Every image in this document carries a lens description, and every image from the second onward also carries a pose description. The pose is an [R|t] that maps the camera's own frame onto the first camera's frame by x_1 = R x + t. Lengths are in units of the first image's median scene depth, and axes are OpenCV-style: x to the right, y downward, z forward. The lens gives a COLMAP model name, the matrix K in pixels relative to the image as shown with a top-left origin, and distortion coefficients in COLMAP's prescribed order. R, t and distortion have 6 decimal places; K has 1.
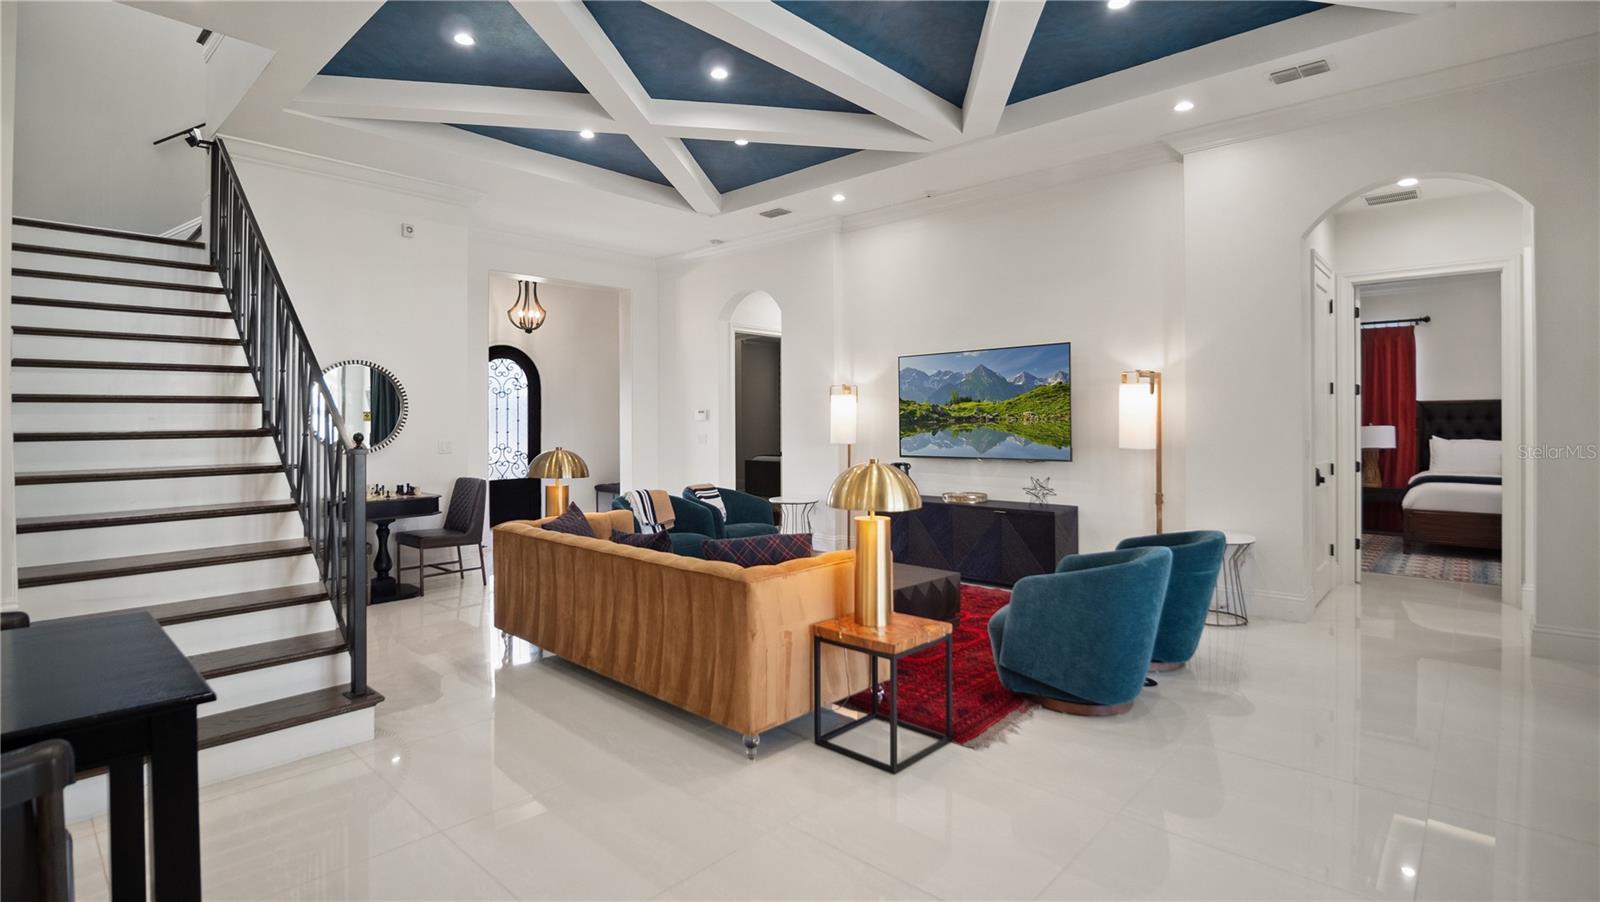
lens RADIAL K [[766.1, 0, 815.0], [0, 766.1, 422.0], [0, 0, 1]] dist [-0.009896, -0.000151]
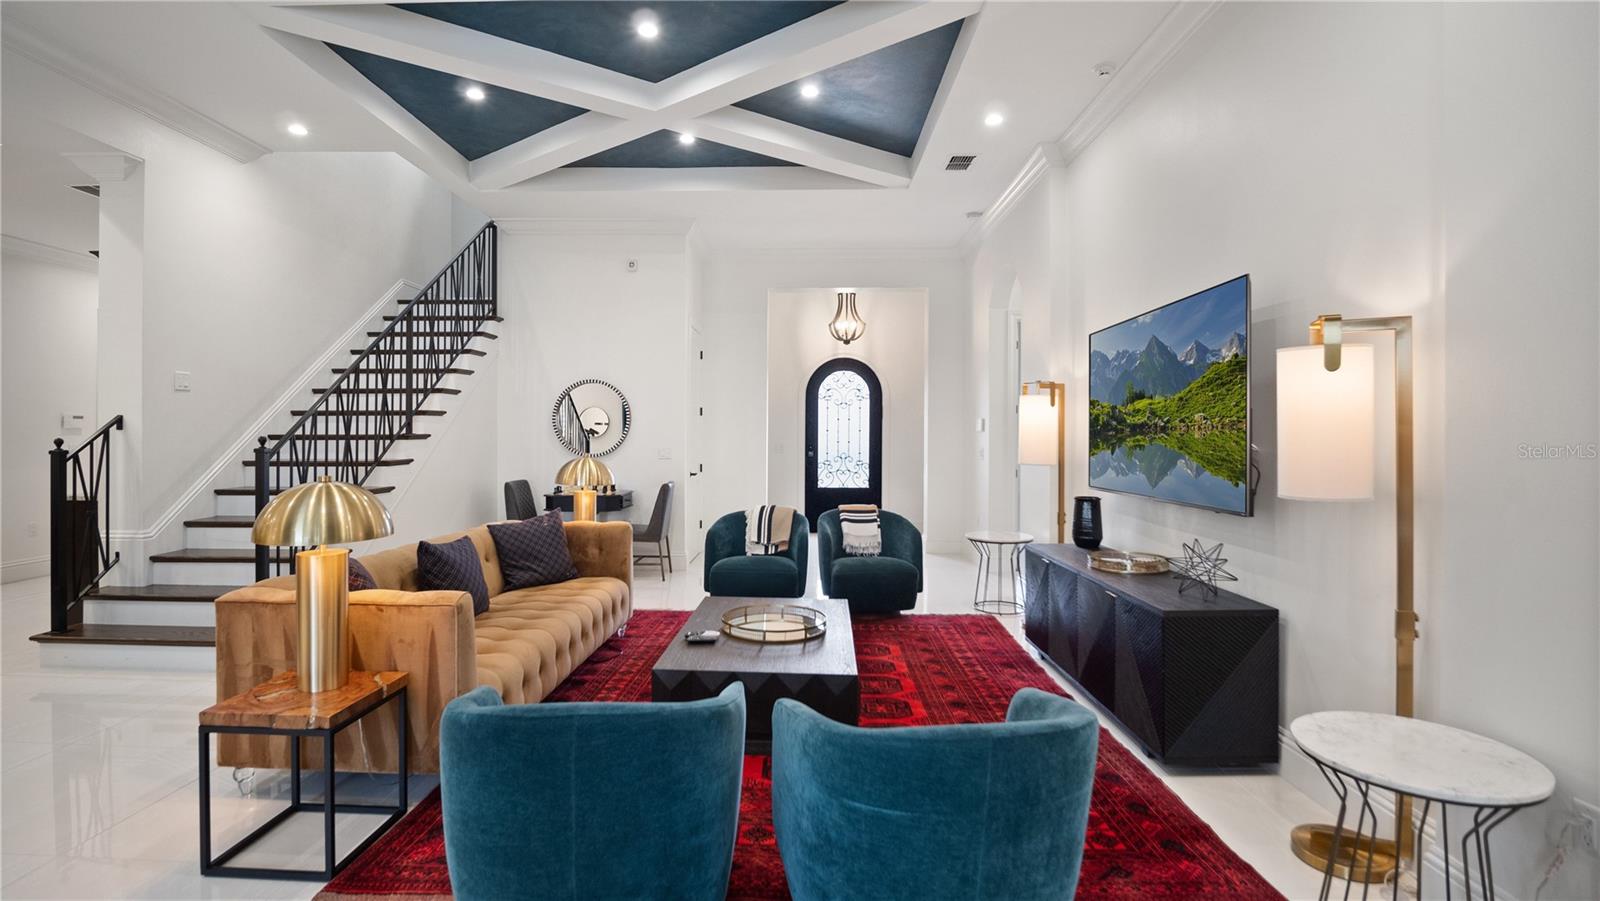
lens RADIAL K [[740.0, 0, 800.2], [0, 740.0, 438.6], [0, 0, 1]] dist [-0.057868, 0.000038]
pose [[0.663505, 0.010810, -0.748094, 0.468186], [-0.007632, 0.999941, 0.007681, 0.001999], [0.748133, 0.000613, 0.663549, 0.445366]]
